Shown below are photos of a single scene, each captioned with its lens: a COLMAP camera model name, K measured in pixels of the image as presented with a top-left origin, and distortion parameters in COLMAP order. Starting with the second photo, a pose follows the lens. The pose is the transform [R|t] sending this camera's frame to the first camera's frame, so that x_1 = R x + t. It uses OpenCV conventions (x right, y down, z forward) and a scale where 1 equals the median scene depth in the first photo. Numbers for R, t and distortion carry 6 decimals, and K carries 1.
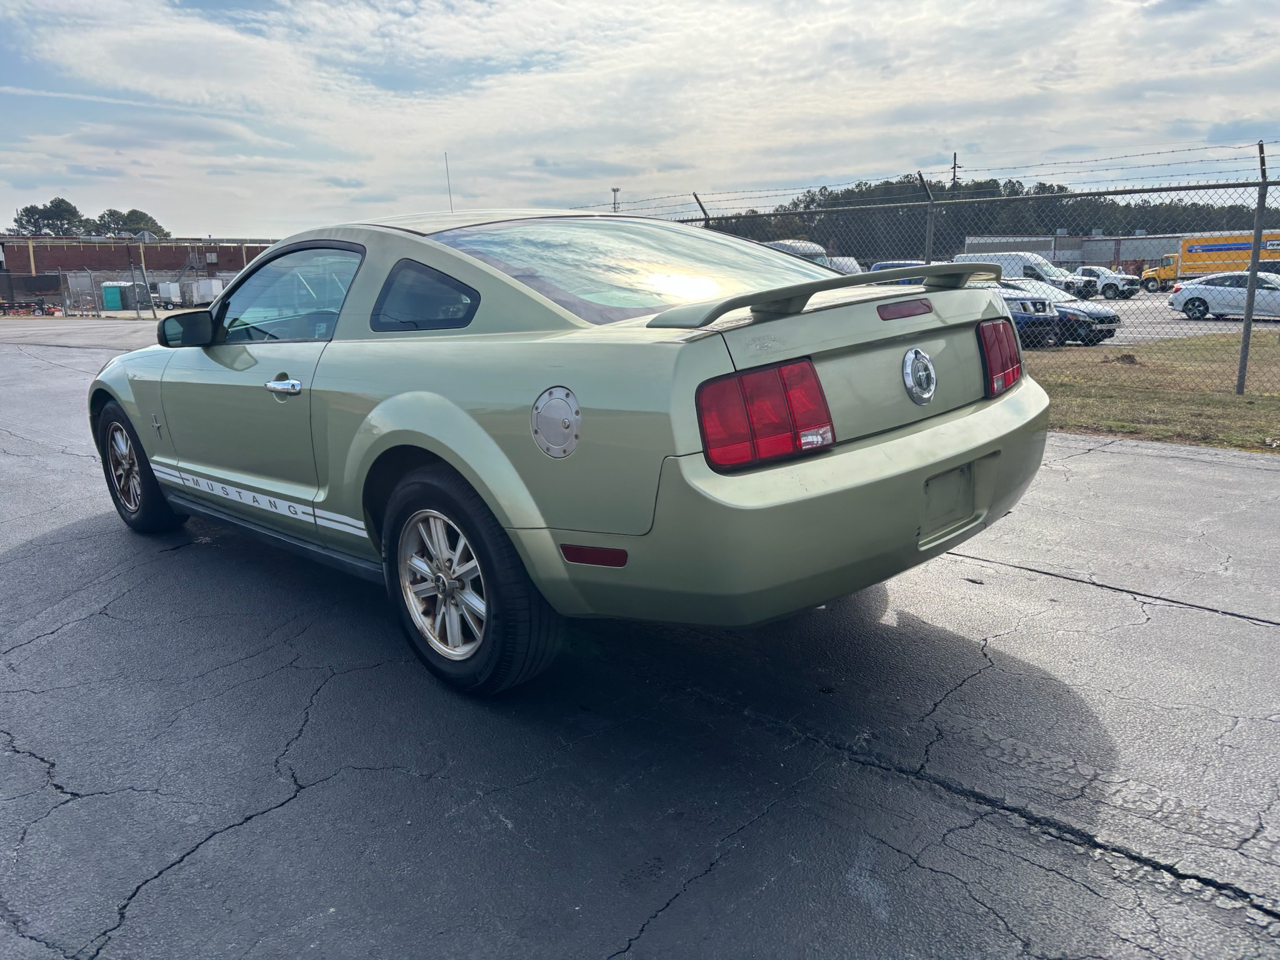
lens RADIAL K [[973.1, 0, 637.5], [0, 973.1, 463.2], [0, 0, 1]] dist [0.047012, -0.053772]
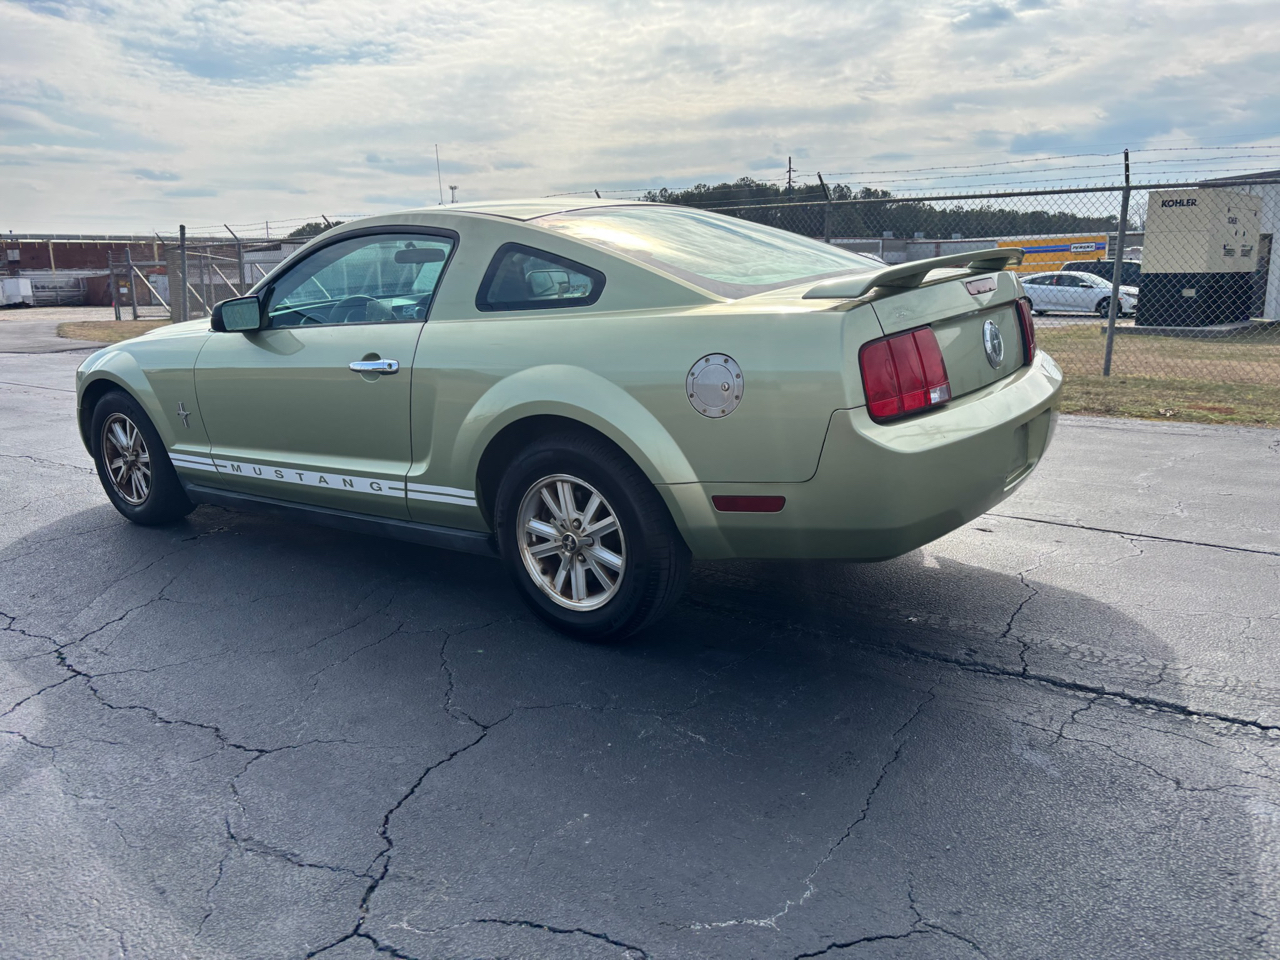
lens RADIAL K [[968.2, 0, 640.0], [0, 968.2, 480.0], [0, 0, 1]] dist [0.059020, -0.079365]
pose [[0.987036, -0.032097, 0.157254, -0.257088], [0.029410, 0.999379, 0.019383, 0.031557], [-0.157779, -0.014506, 0.987368, -0.068018]]
